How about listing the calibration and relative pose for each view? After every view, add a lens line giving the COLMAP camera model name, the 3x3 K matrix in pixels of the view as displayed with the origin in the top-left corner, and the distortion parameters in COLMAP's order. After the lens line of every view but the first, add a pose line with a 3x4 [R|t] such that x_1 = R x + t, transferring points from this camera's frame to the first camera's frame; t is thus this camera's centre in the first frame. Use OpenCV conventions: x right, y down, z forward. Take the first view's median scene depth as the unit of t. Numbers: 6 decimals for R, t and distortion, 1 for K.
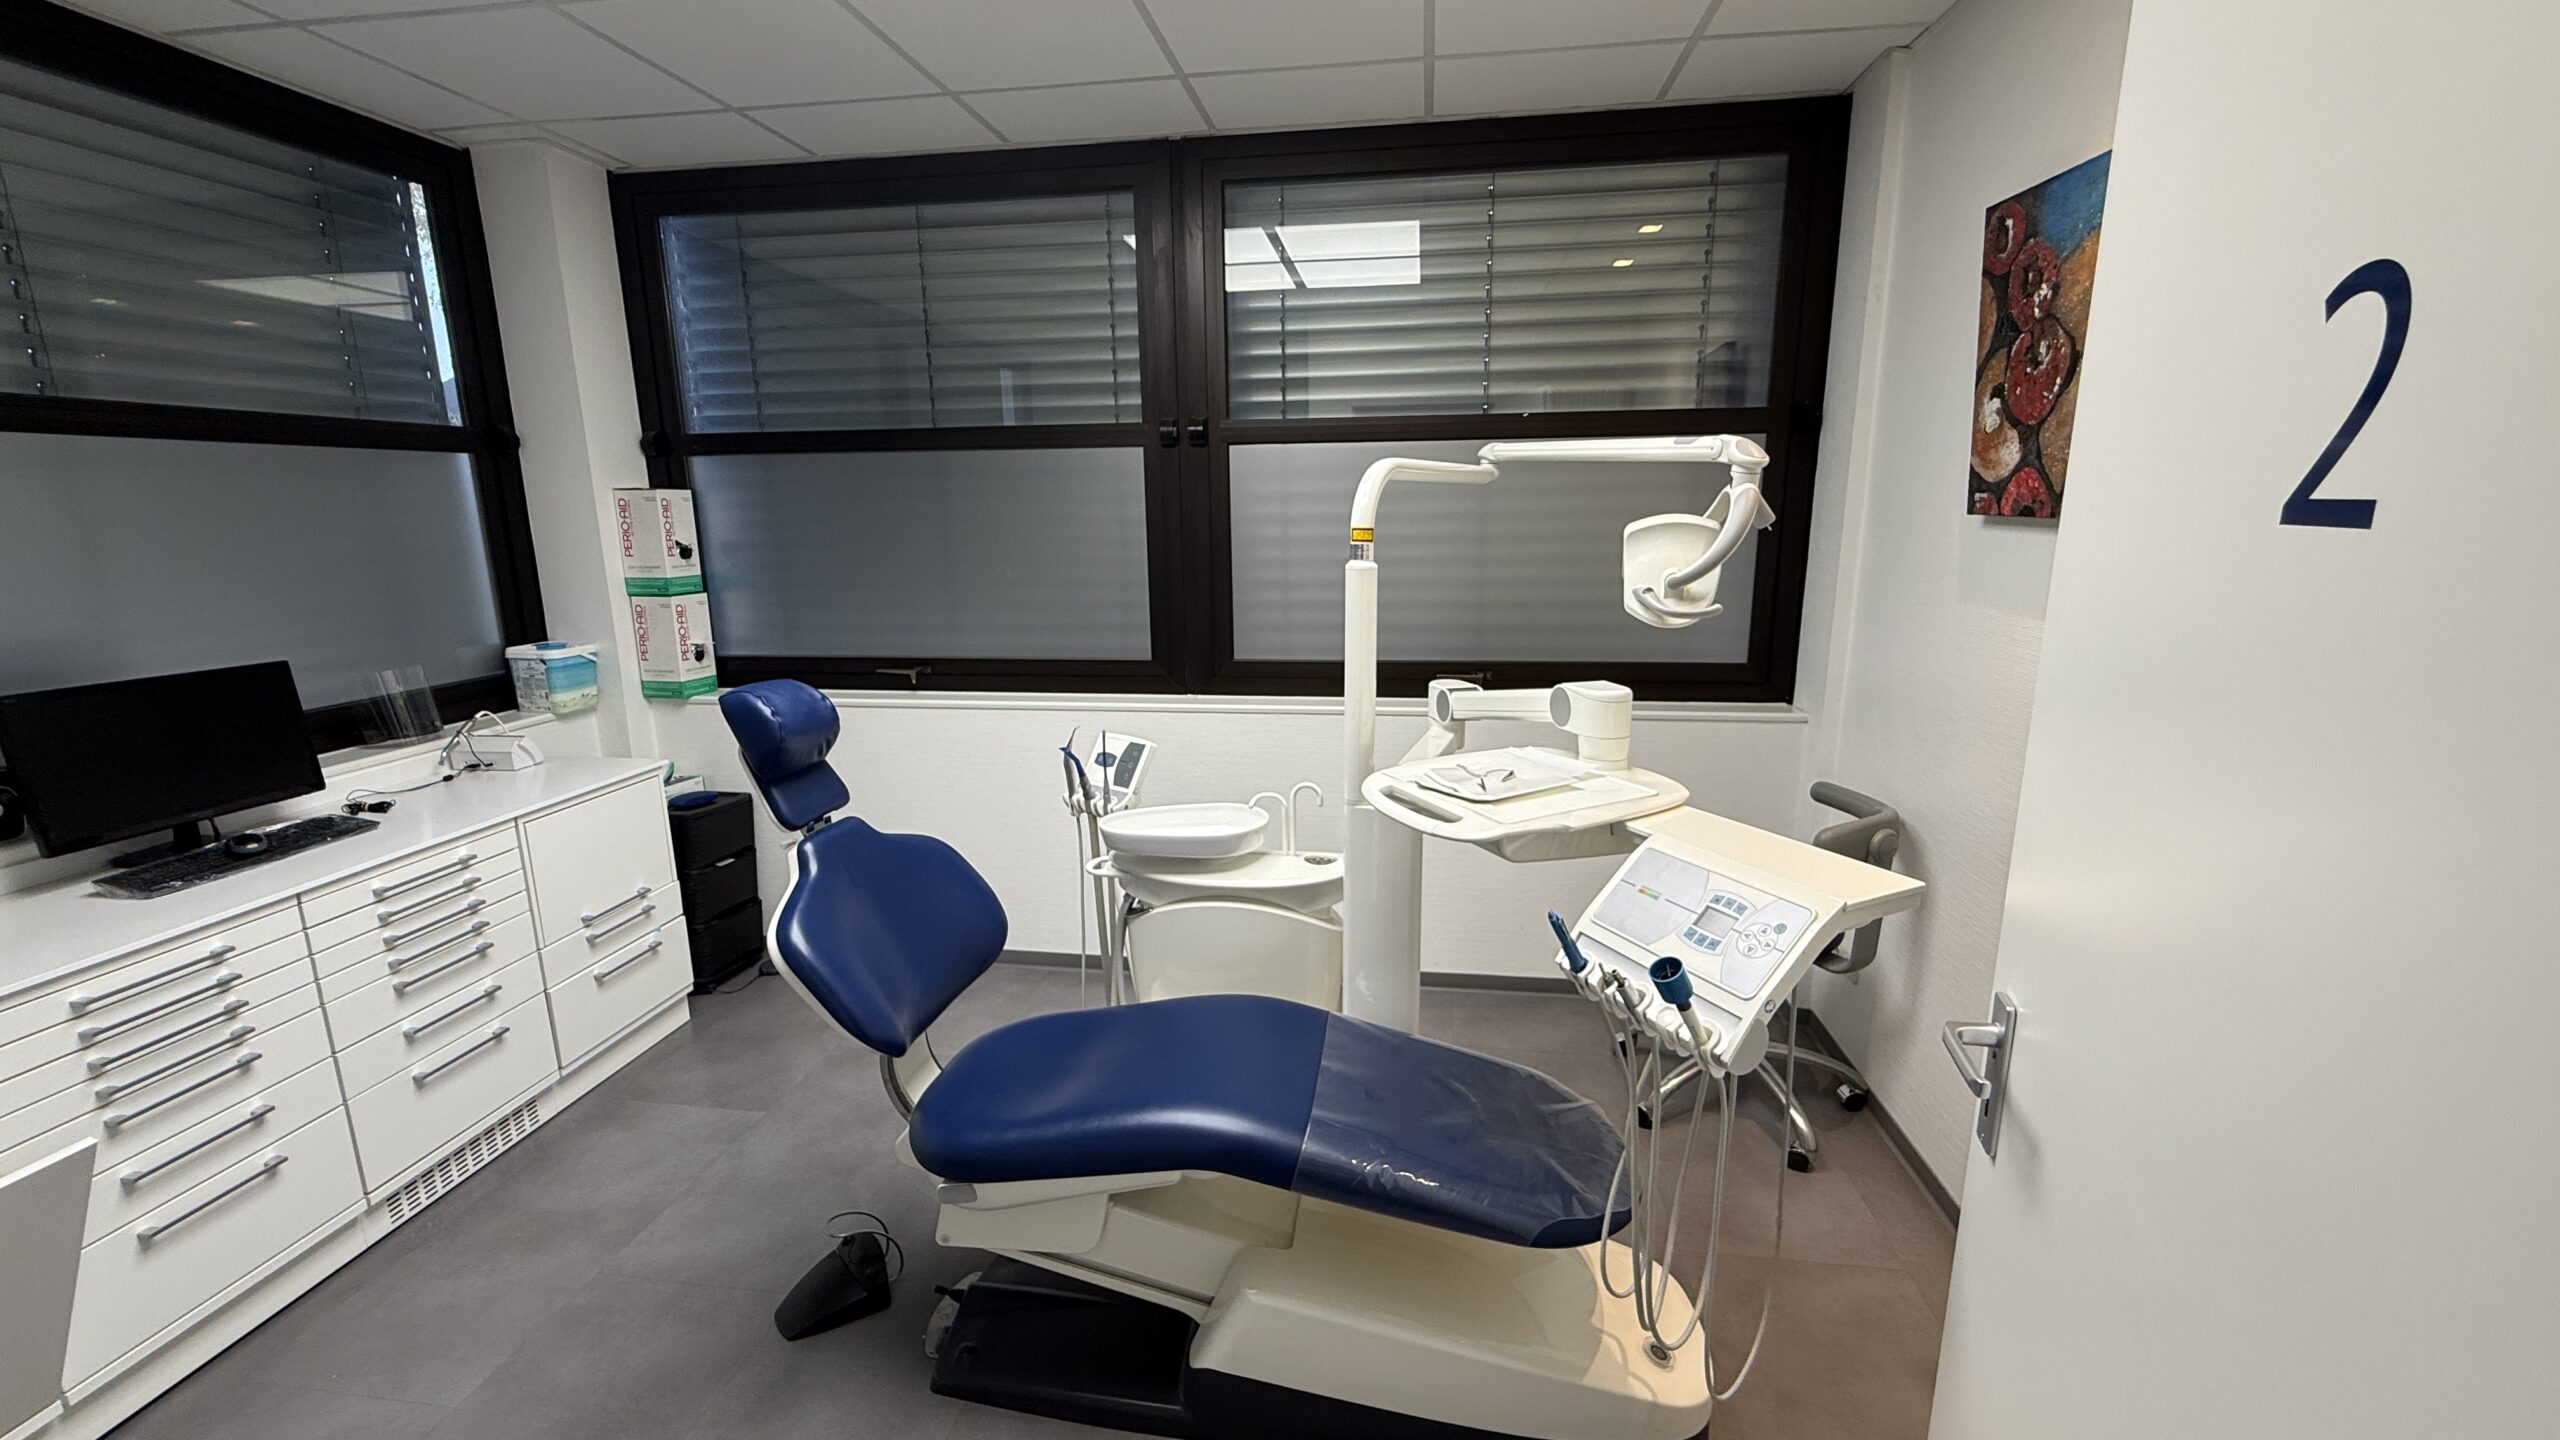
lens RADIAL K [[1019.7, 0, 1280.0], [0, 1019.7, 720.0], [0, 0, 1]] dist [-0.002034, -0.000271]
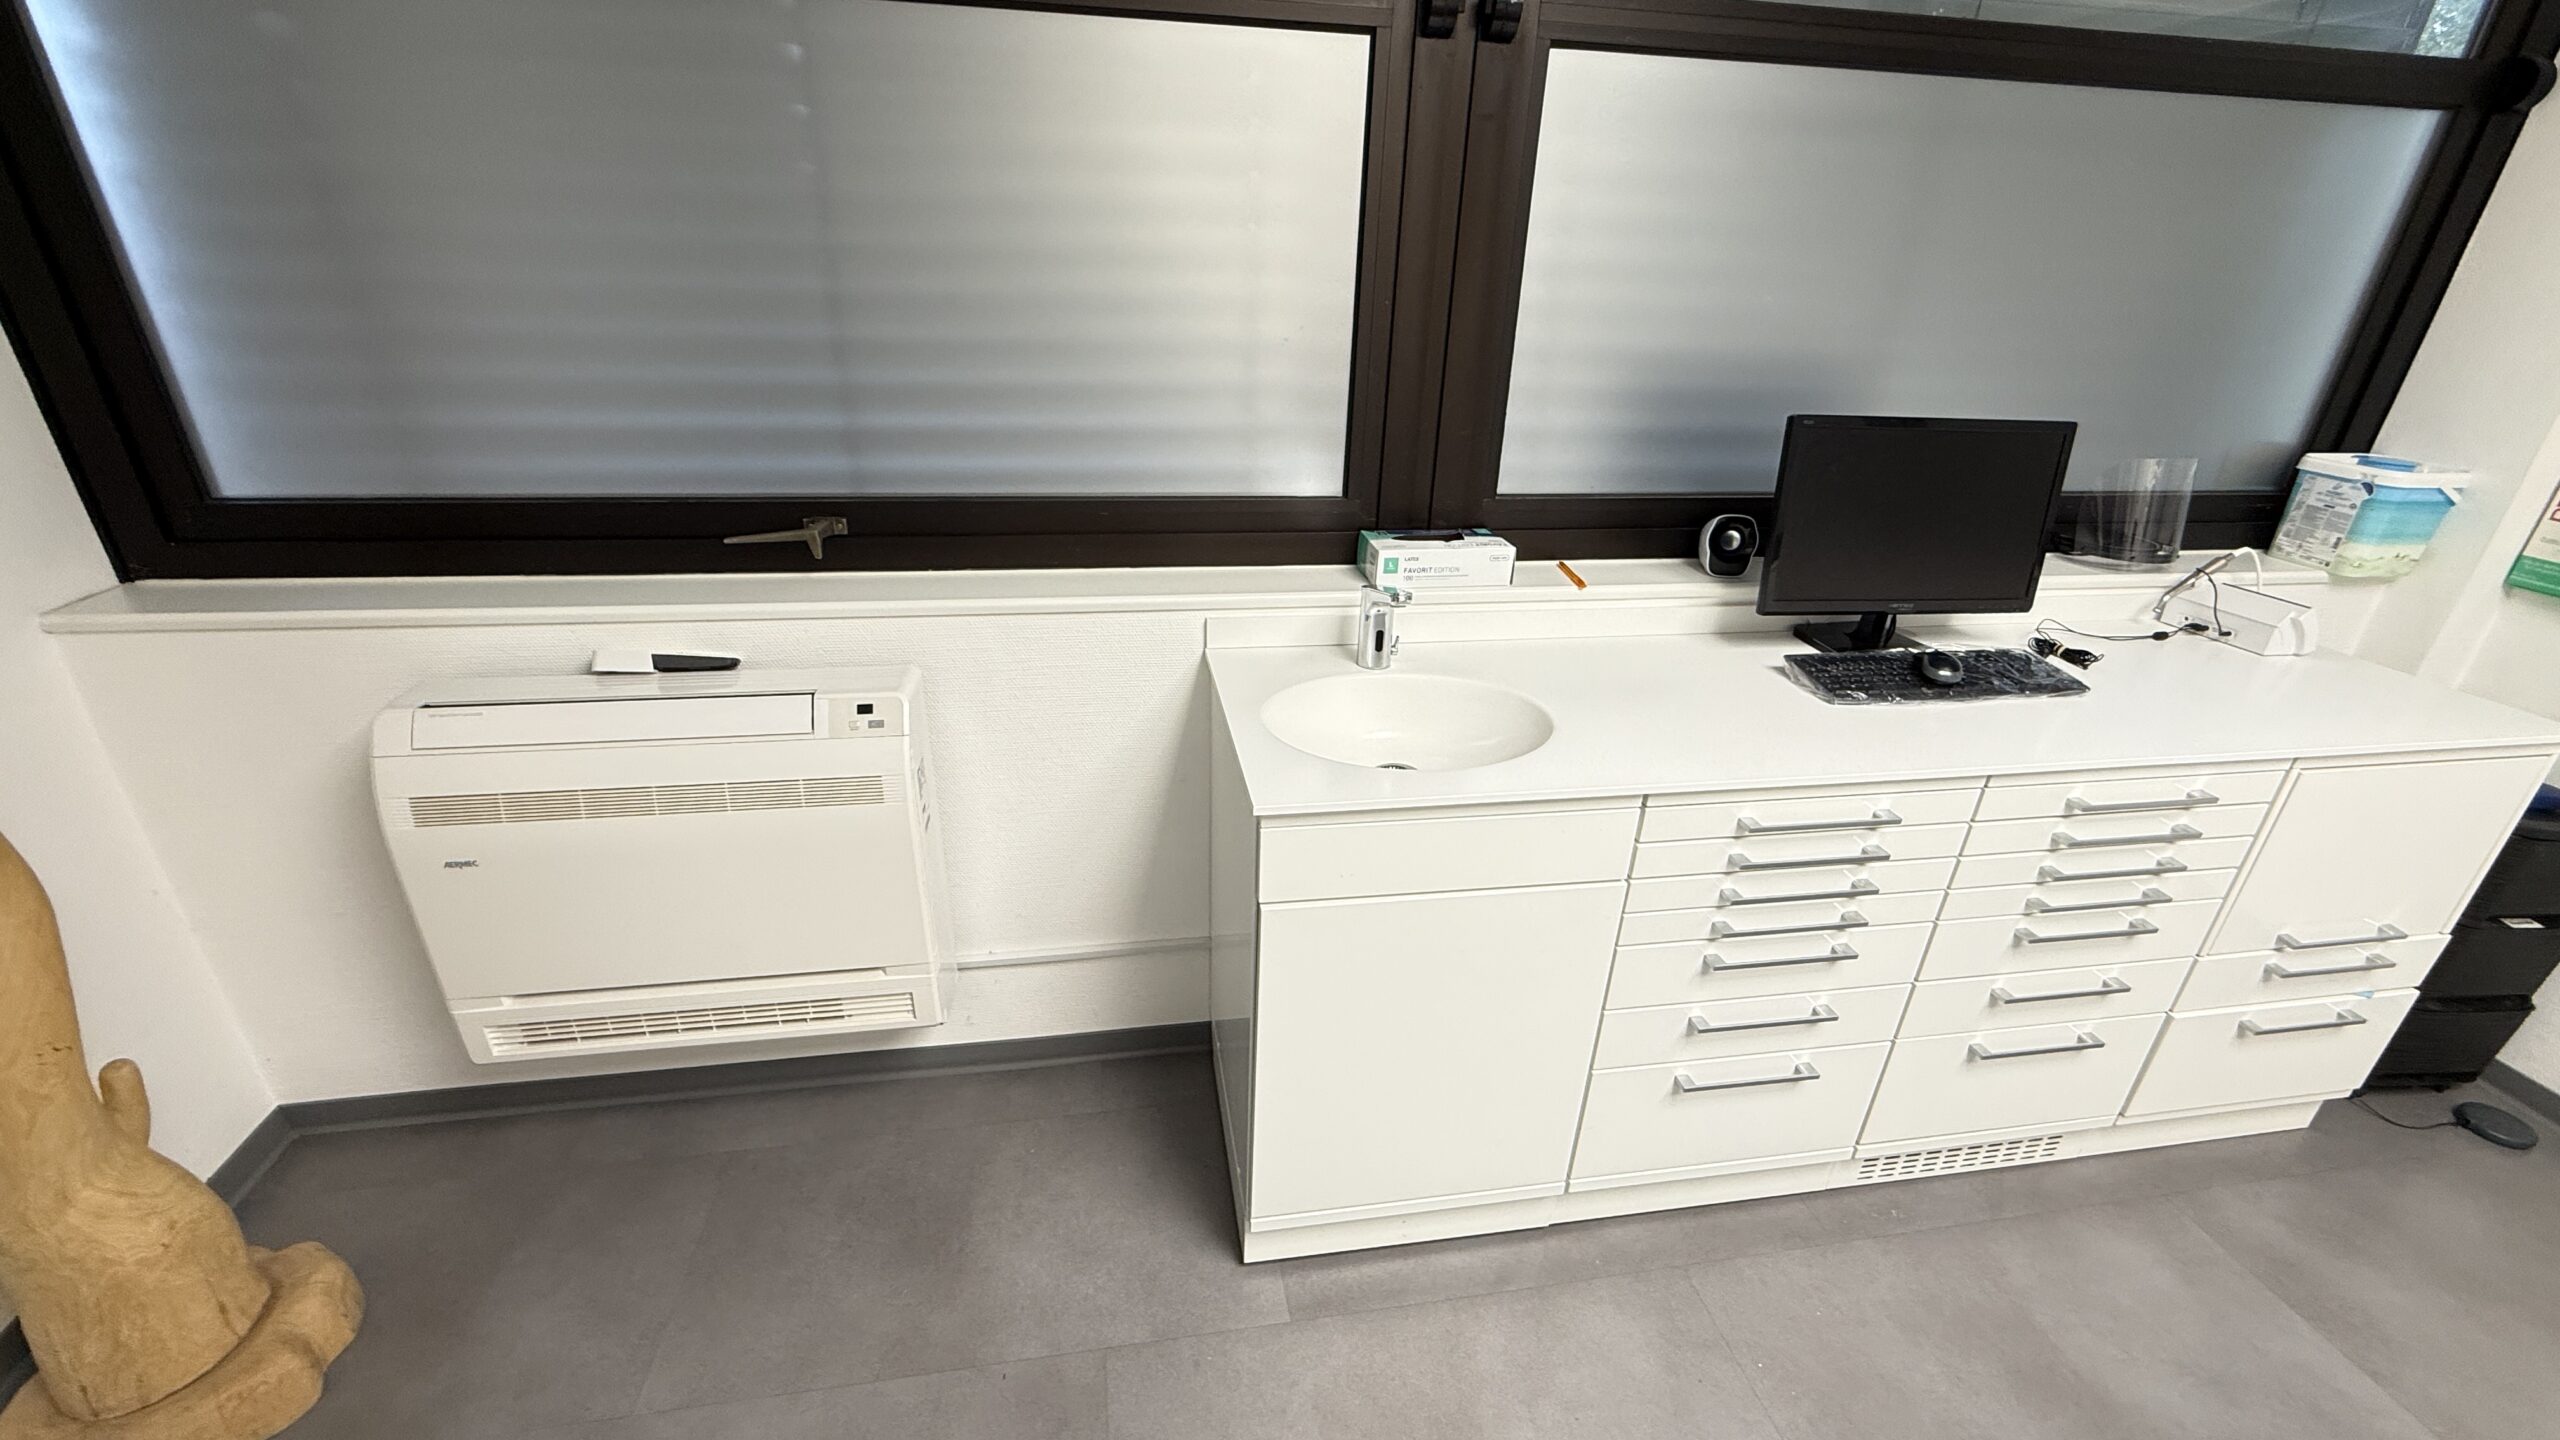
lens RADIAL K [[1019.7, 0, 1280.0], [0, 1019.7, 720.0], [0, 0, 1]] dist [-0.002034, -0.000271]
pose [[0.302825, 0.409263, -0.860698, -0.392267], [-0.233799, 0.907407, 0.349214, 0.009136], [0.923924, 0.095479, 0.370471, 0.224422]]
